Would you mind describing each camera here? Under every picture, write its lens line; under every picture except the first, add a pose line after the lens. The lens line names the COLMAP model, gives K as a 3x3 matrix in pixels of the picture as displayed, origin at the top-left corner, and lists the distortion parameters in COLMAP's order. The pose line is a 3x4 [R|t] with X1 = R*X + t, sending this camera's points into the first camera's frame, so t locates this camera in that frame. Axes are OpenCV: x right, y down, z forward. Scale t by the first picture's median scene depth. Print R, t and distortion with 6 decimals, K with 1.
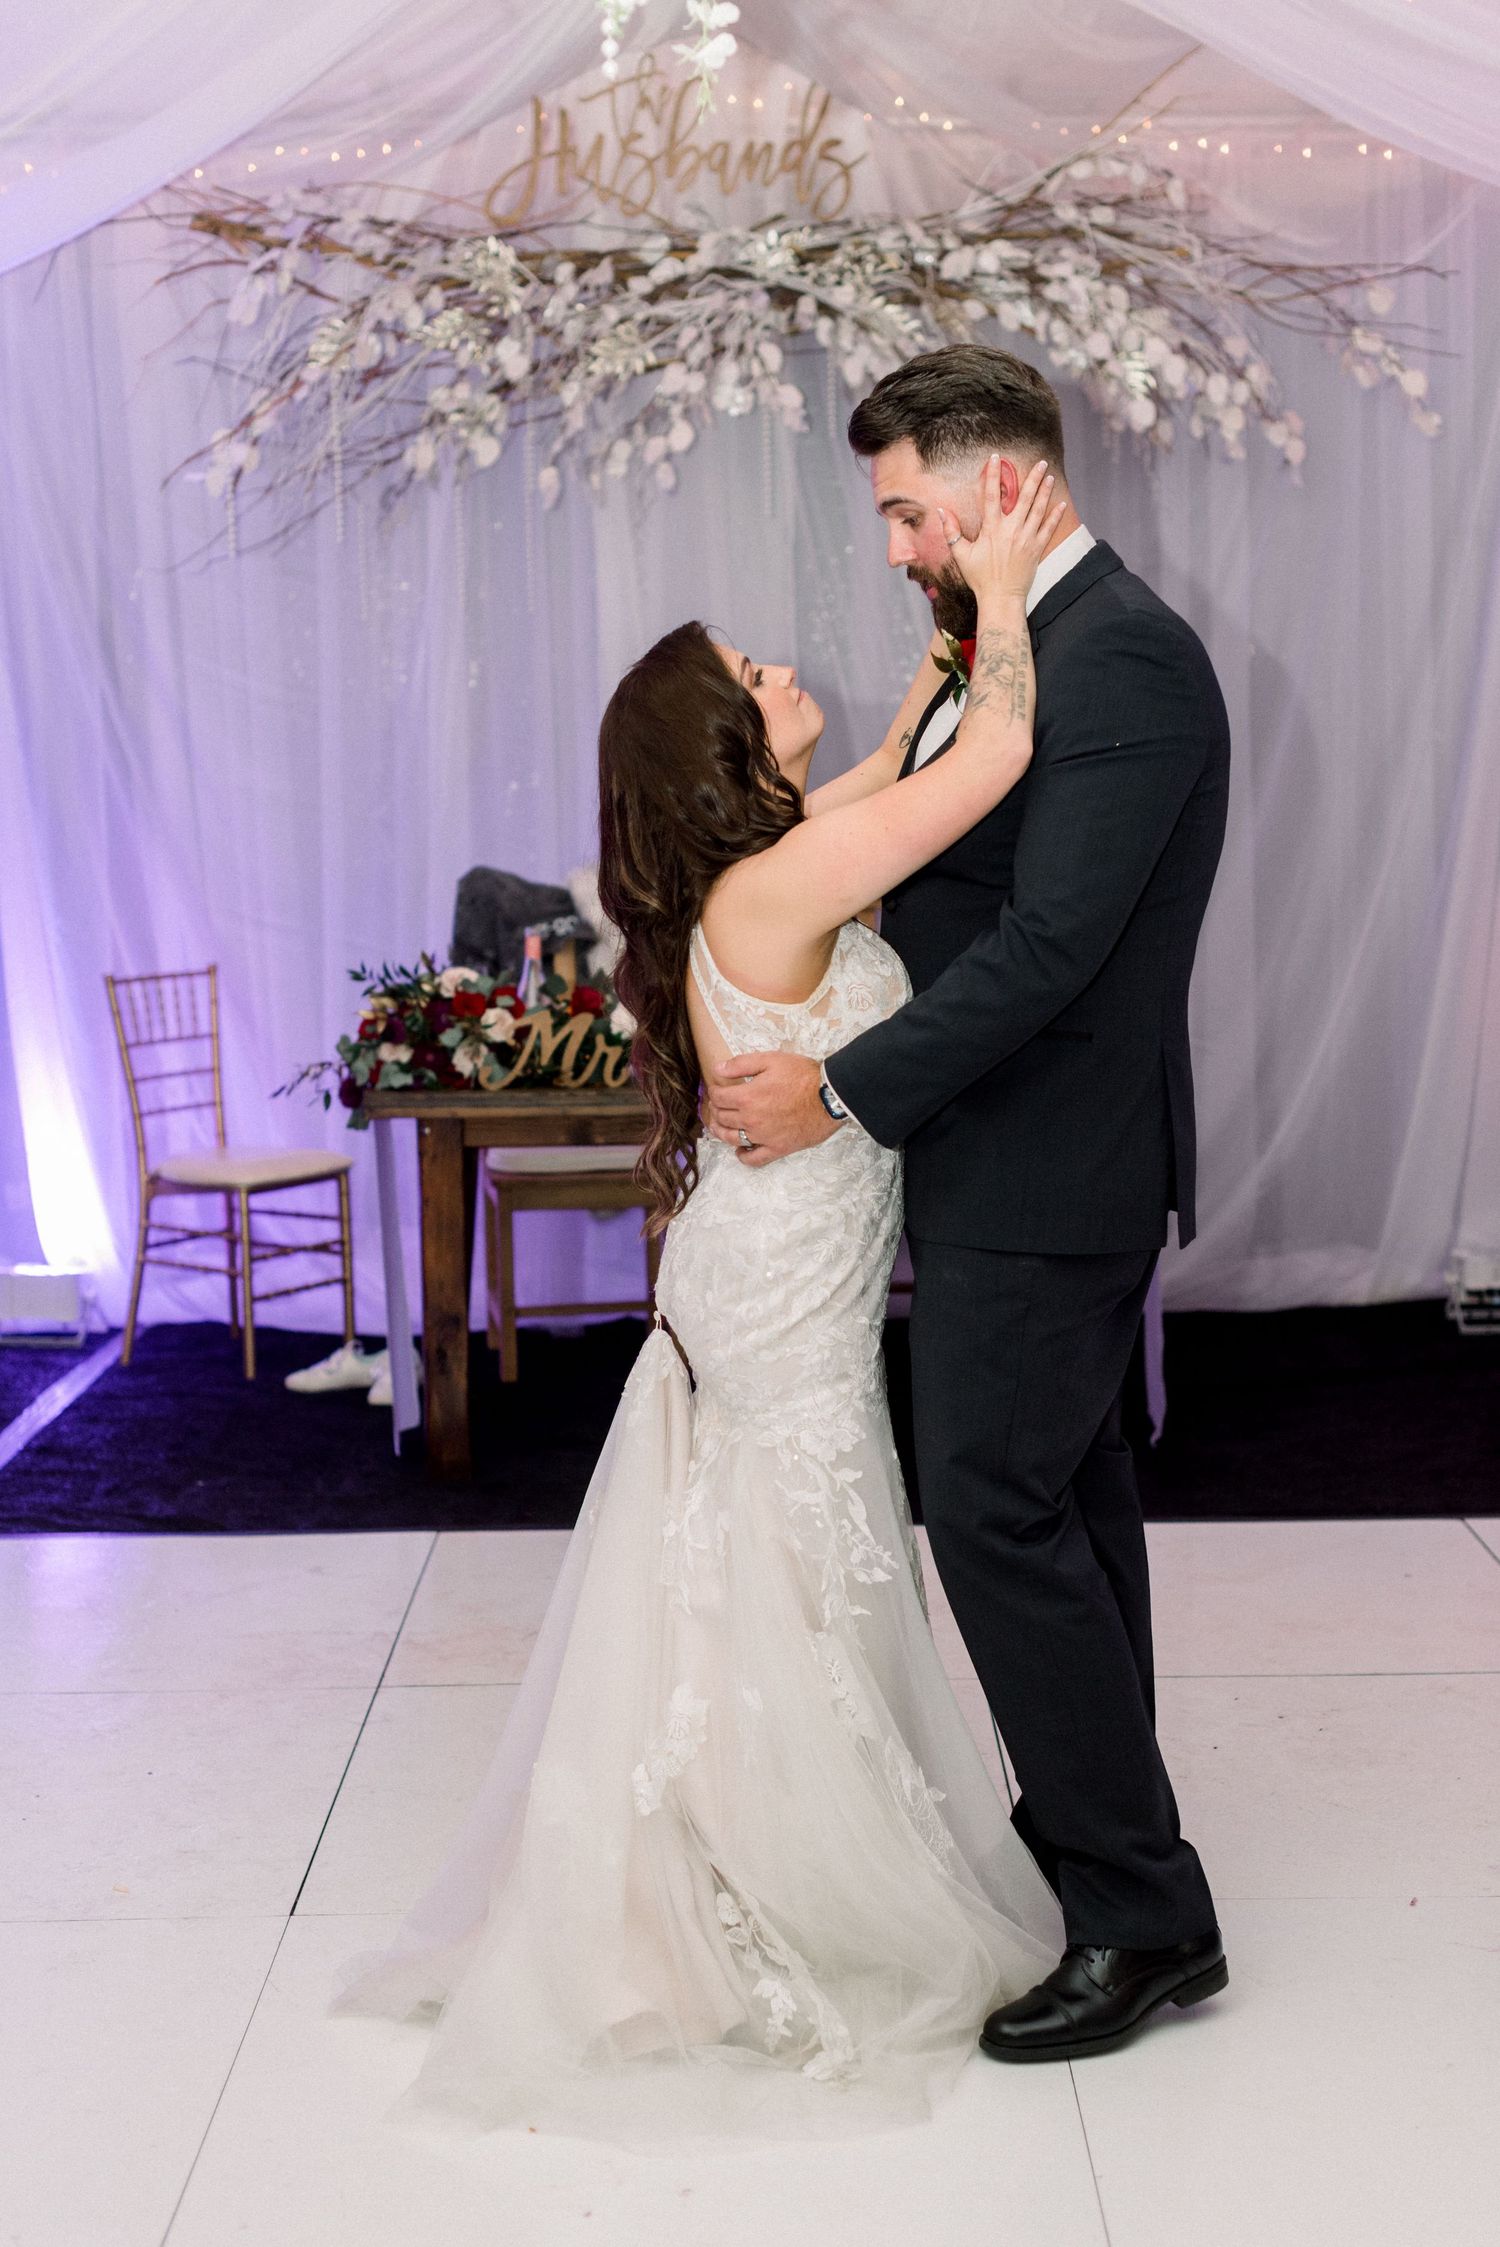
lens RADIAL K [[3178.2, 0, 763.8], [0, 3178.2, 1125.7], [0, 0, 1]] dist [-0.006283, 0.000000]
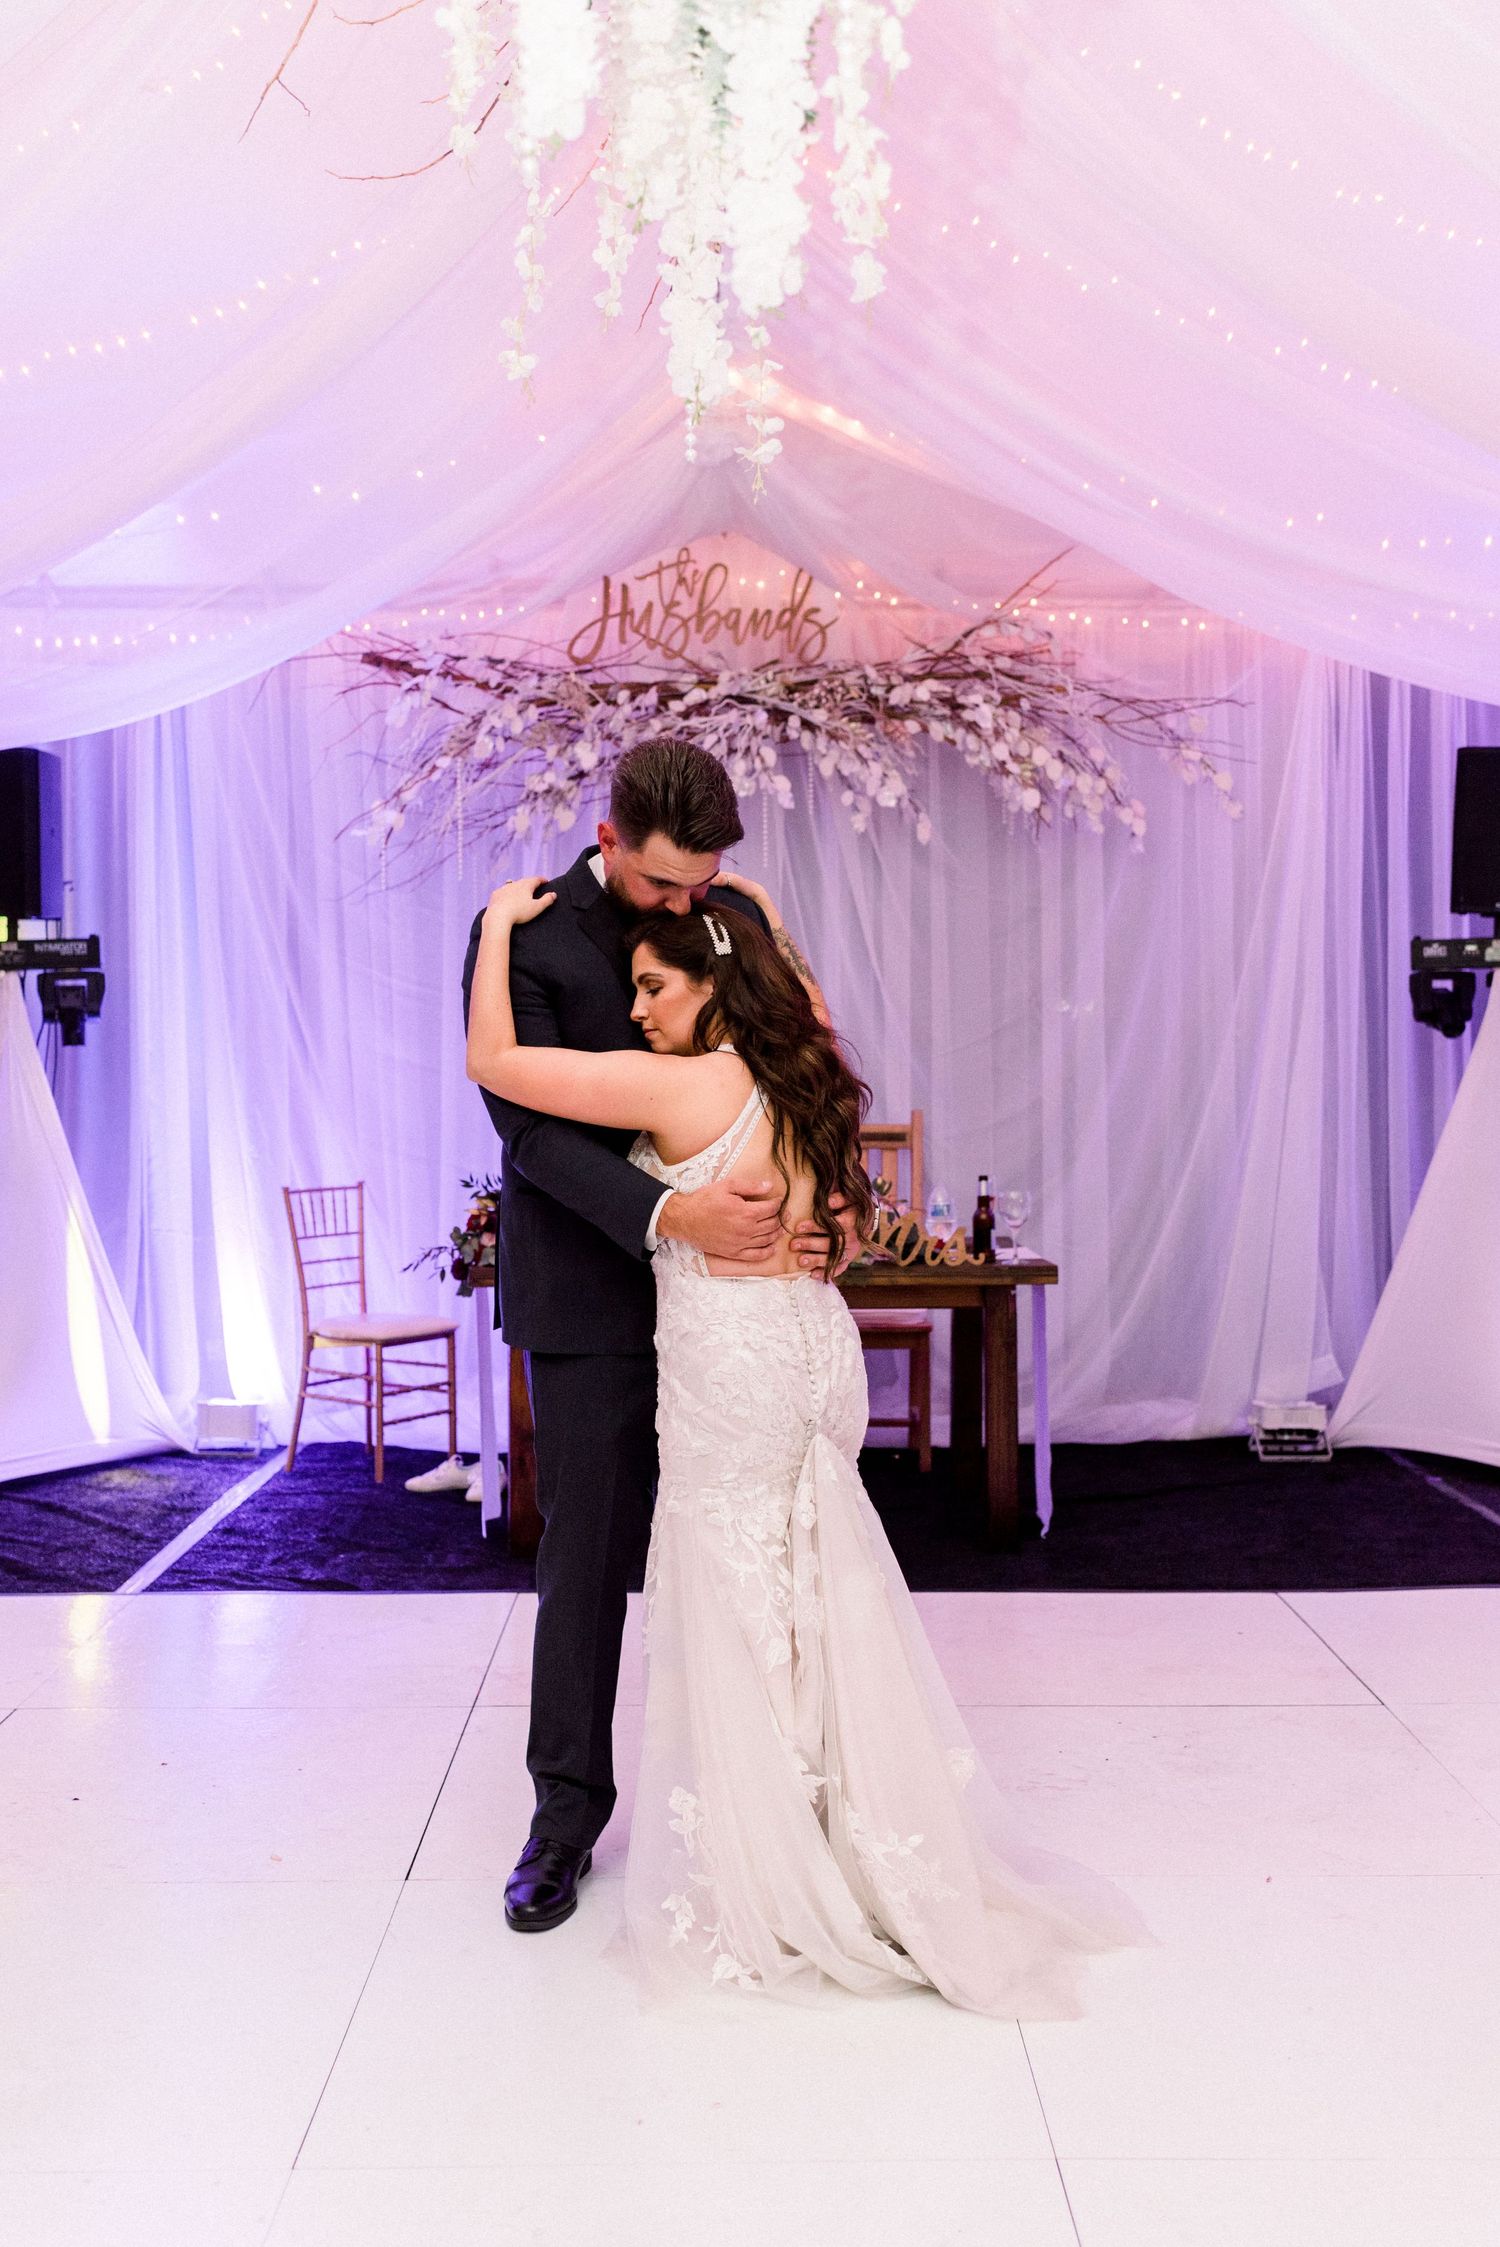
lens RADIAL K [[2213.0, 0, 747.8], [0, 2213.0, 1120.5], [0, 0, 1]] dist [-0.017914, 0.000000]
pose [[0.999905, 0.013392, 0.003308, -0.007995], [-0.013029, 0.995622, -0.092556, 0.010225], [-0.004533, 0.092505, 0.995702, 0.035031]]
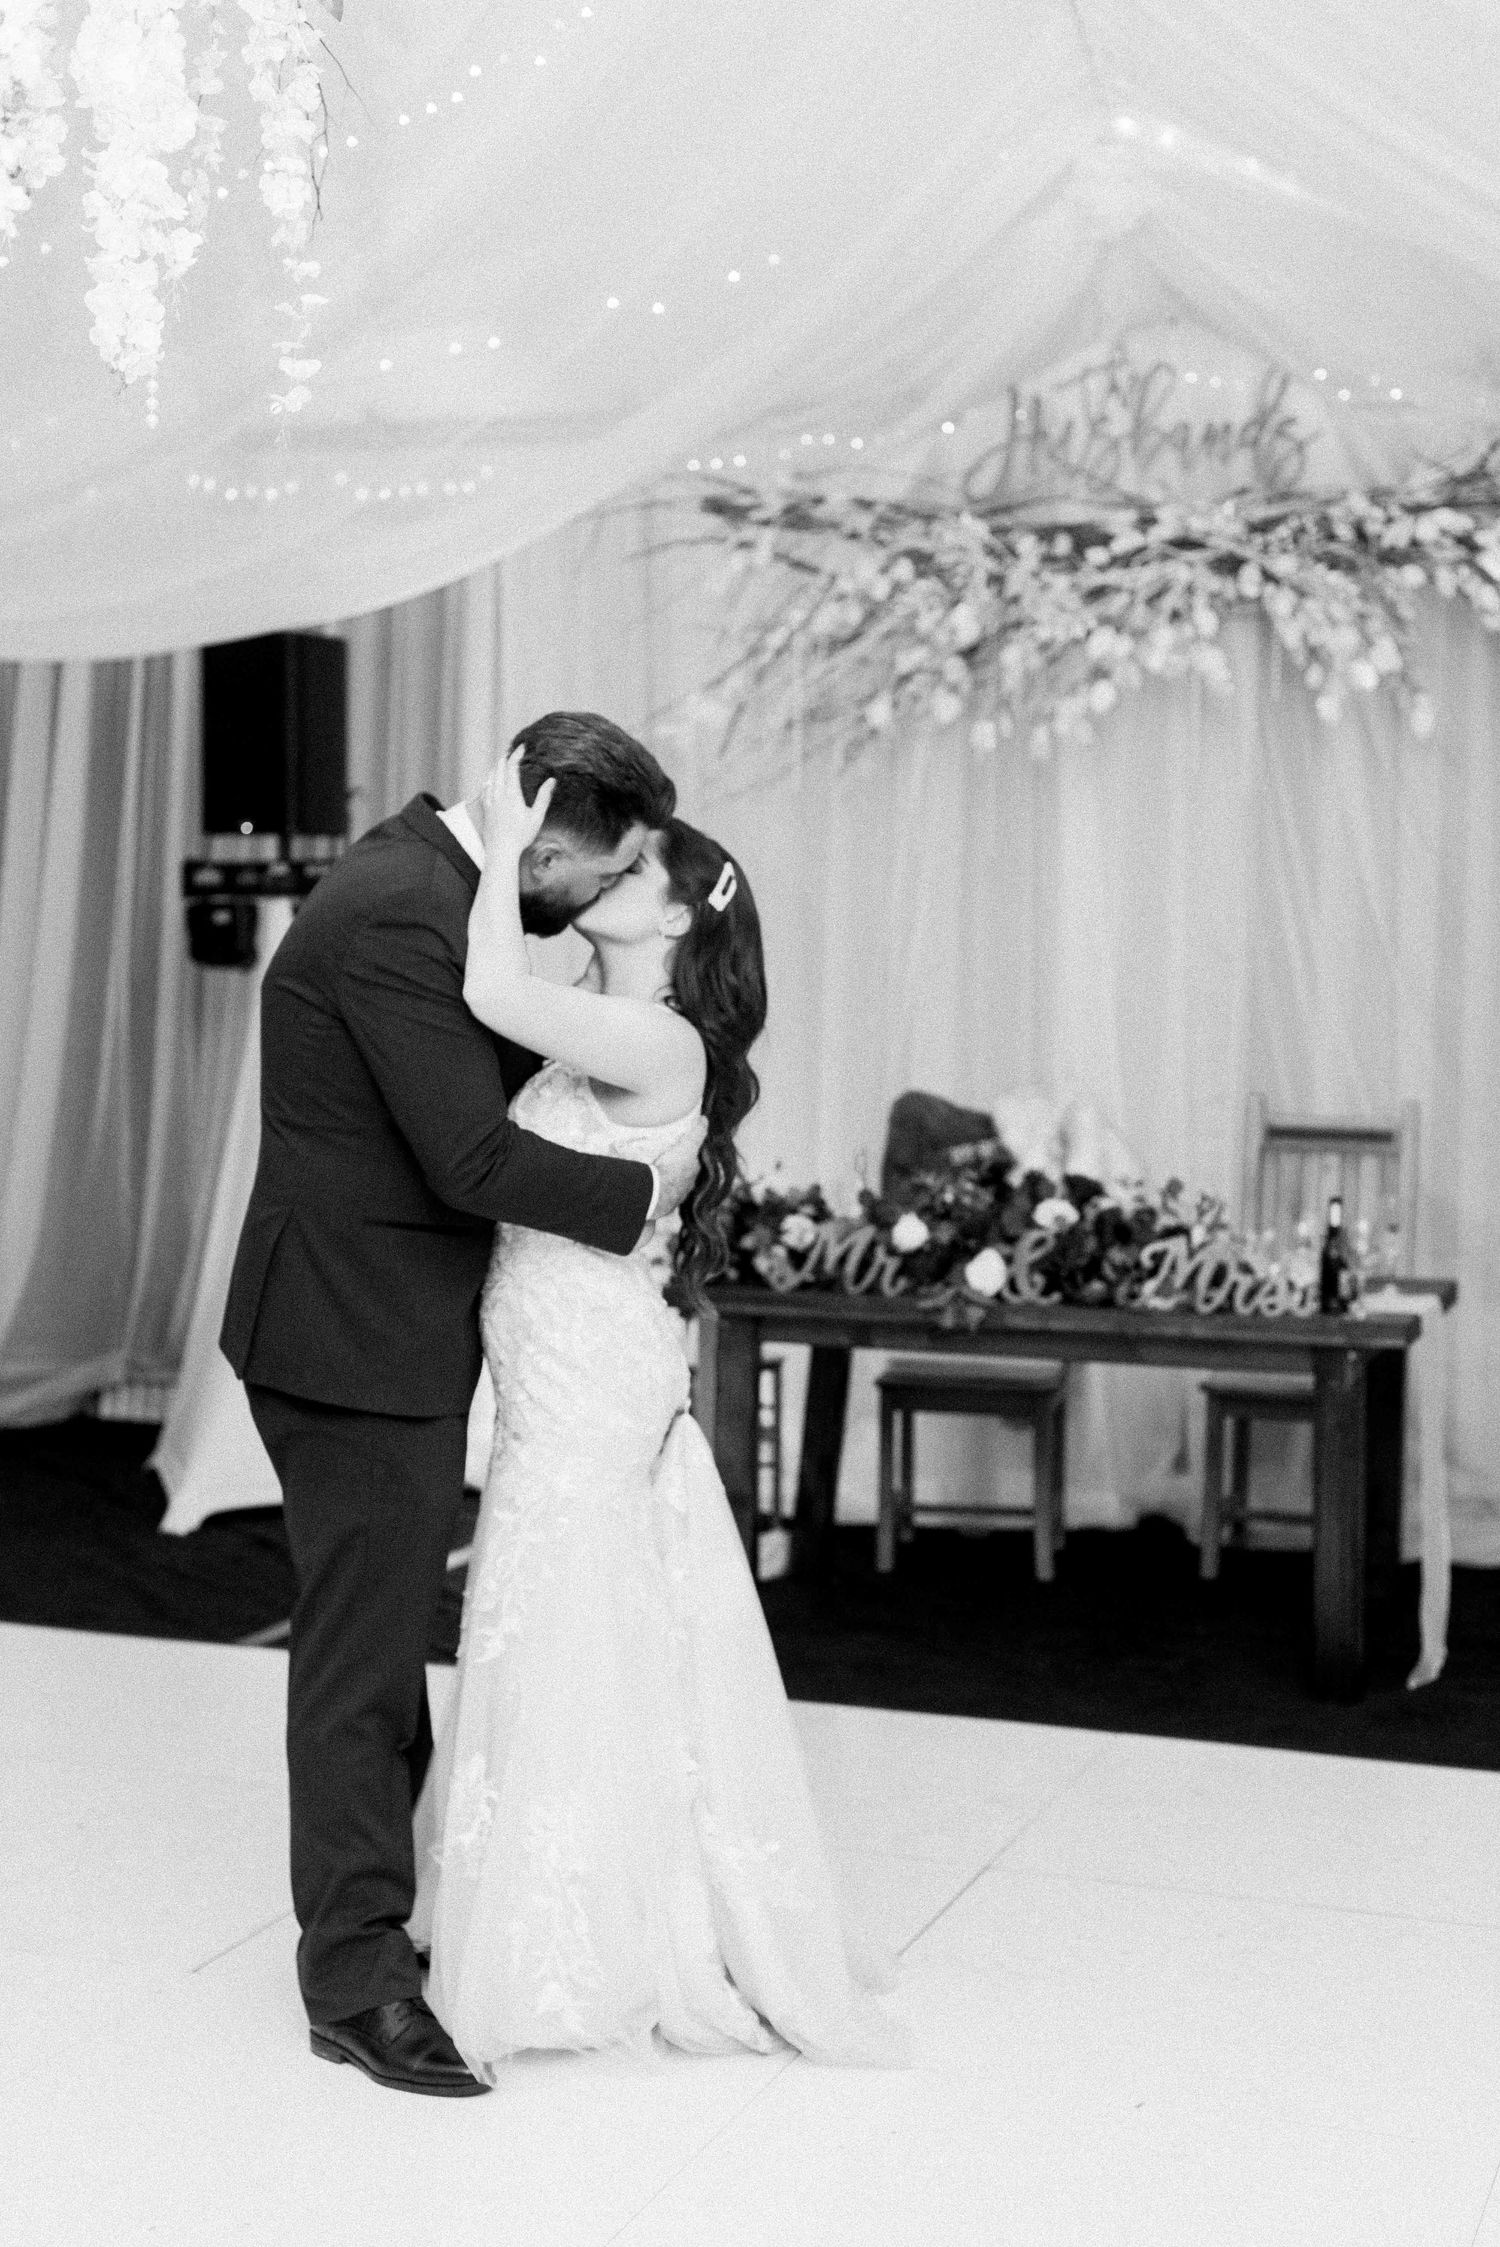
lens RADIAL K [[3178.2, 0, 749.8], [0, 3178.2, 1116.6], [0, 0, 1]] dist [-0.006283, 0.000000]
pose [[0.935182, 0.052252, -0.350291, 0.236304], [-0.077712, 0.995228, -0.059014, -0.004479], [0.345536, 0.082411, 0.934780, -0.024986]]
